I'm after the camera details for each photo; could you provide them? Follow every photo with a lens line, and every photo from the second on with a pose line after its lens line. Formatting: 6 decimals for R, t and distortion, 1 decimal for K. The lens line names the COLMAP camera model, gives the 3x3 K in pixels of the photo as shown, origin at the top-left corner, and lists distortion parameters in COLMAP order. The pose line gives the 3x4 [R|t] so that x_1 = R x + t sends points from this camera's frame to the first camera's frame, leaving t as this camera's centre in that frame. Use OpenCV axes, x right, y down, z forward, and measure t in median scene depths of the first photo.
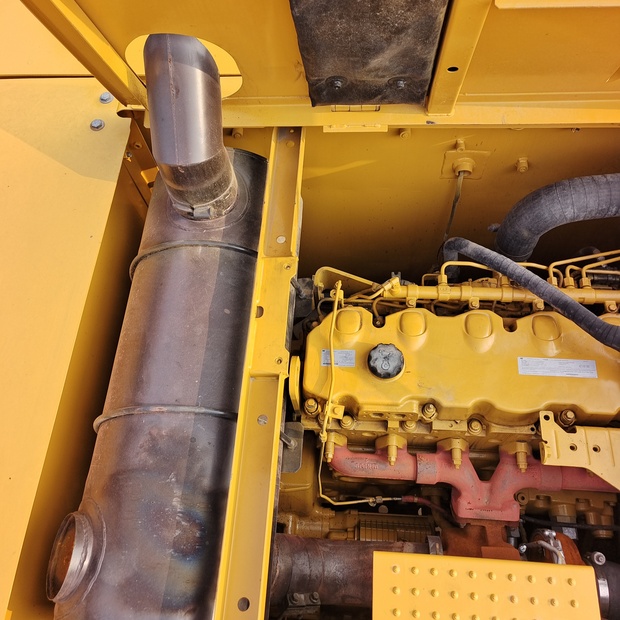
lens RADIAL K [[566.6, 0, 310.0], [0, 566.6, 310.0], [0, 0, 1]] dist [0.028997, 0.023866]
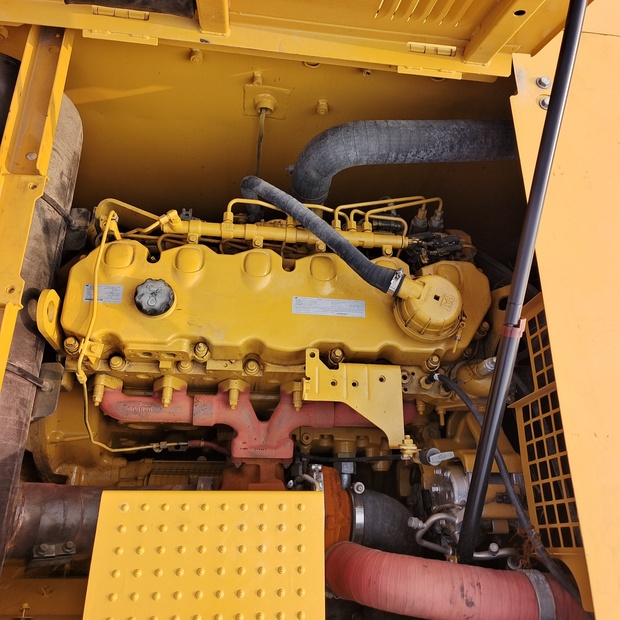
lens RADIAL K [[566.6, 0, 310.0], [0, 566.6, 310.0], [0, 0, 1]] dist [0.028997, 0.023866]
pose [[0.977304, 0.017727, 0.211098, 0.176619], [-0.031410, 0.997604, 0.061646, 0.042215], [-0.209499, -0.066878, 0.975519, 0.023360]]
